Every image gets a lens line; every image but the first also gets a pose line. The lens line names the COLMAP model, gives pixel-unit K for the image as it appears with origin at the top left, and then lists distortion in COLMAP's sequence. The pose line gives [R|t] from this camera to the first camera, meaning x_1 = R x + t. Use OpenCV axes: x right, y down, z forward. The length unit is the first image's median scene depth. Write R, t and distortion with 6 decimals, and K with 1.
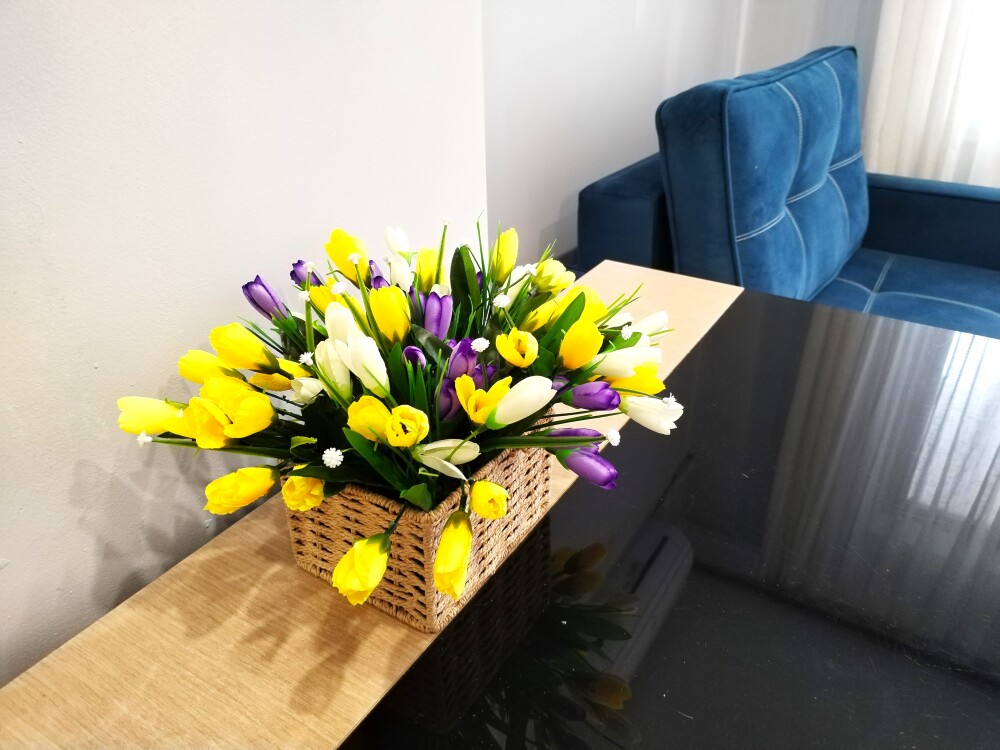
lens RADIAL K [[744.4, 0, 500.0], [0, 744.4, 375.0], [0, 0, 1]] dist [0.038787, -0.050921]
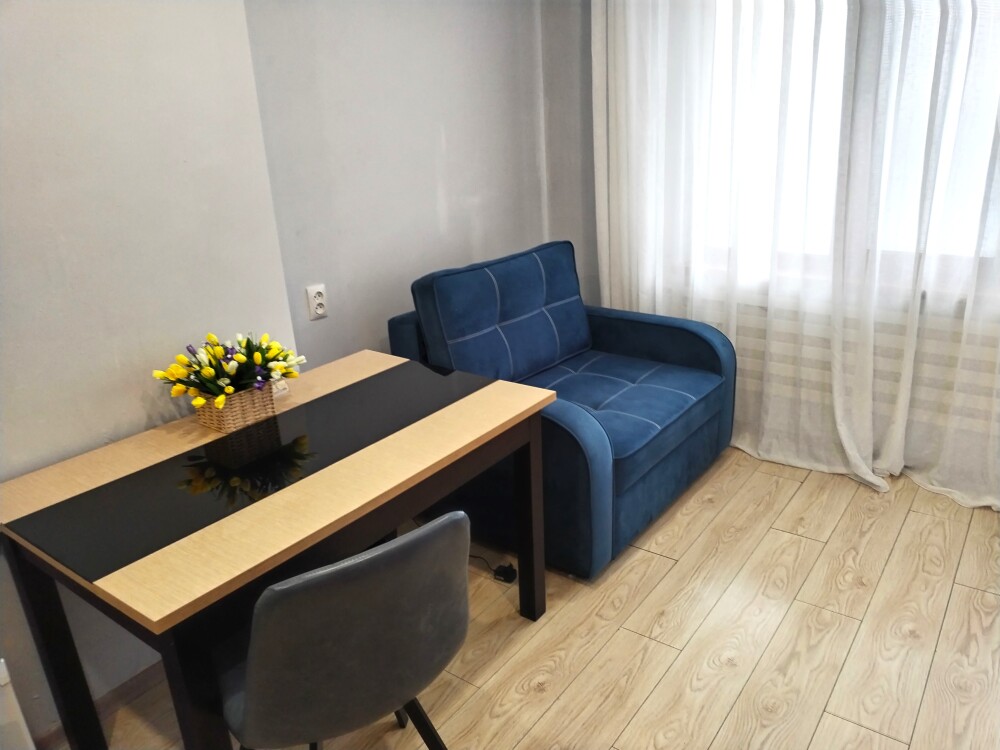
lens RADIAL K [[744.4, 0, 500.0], [0, 744.4, 375.0], [0, 0, 1]] dist [0.038787, -0.050921]
pose [[0.996077, -0.007287, -0.088193, 0.646969], [-0.006852, 0.987261, -0.158962, 0.251829], [0.088228, 0.158943, 0.983338, -1.066617]]
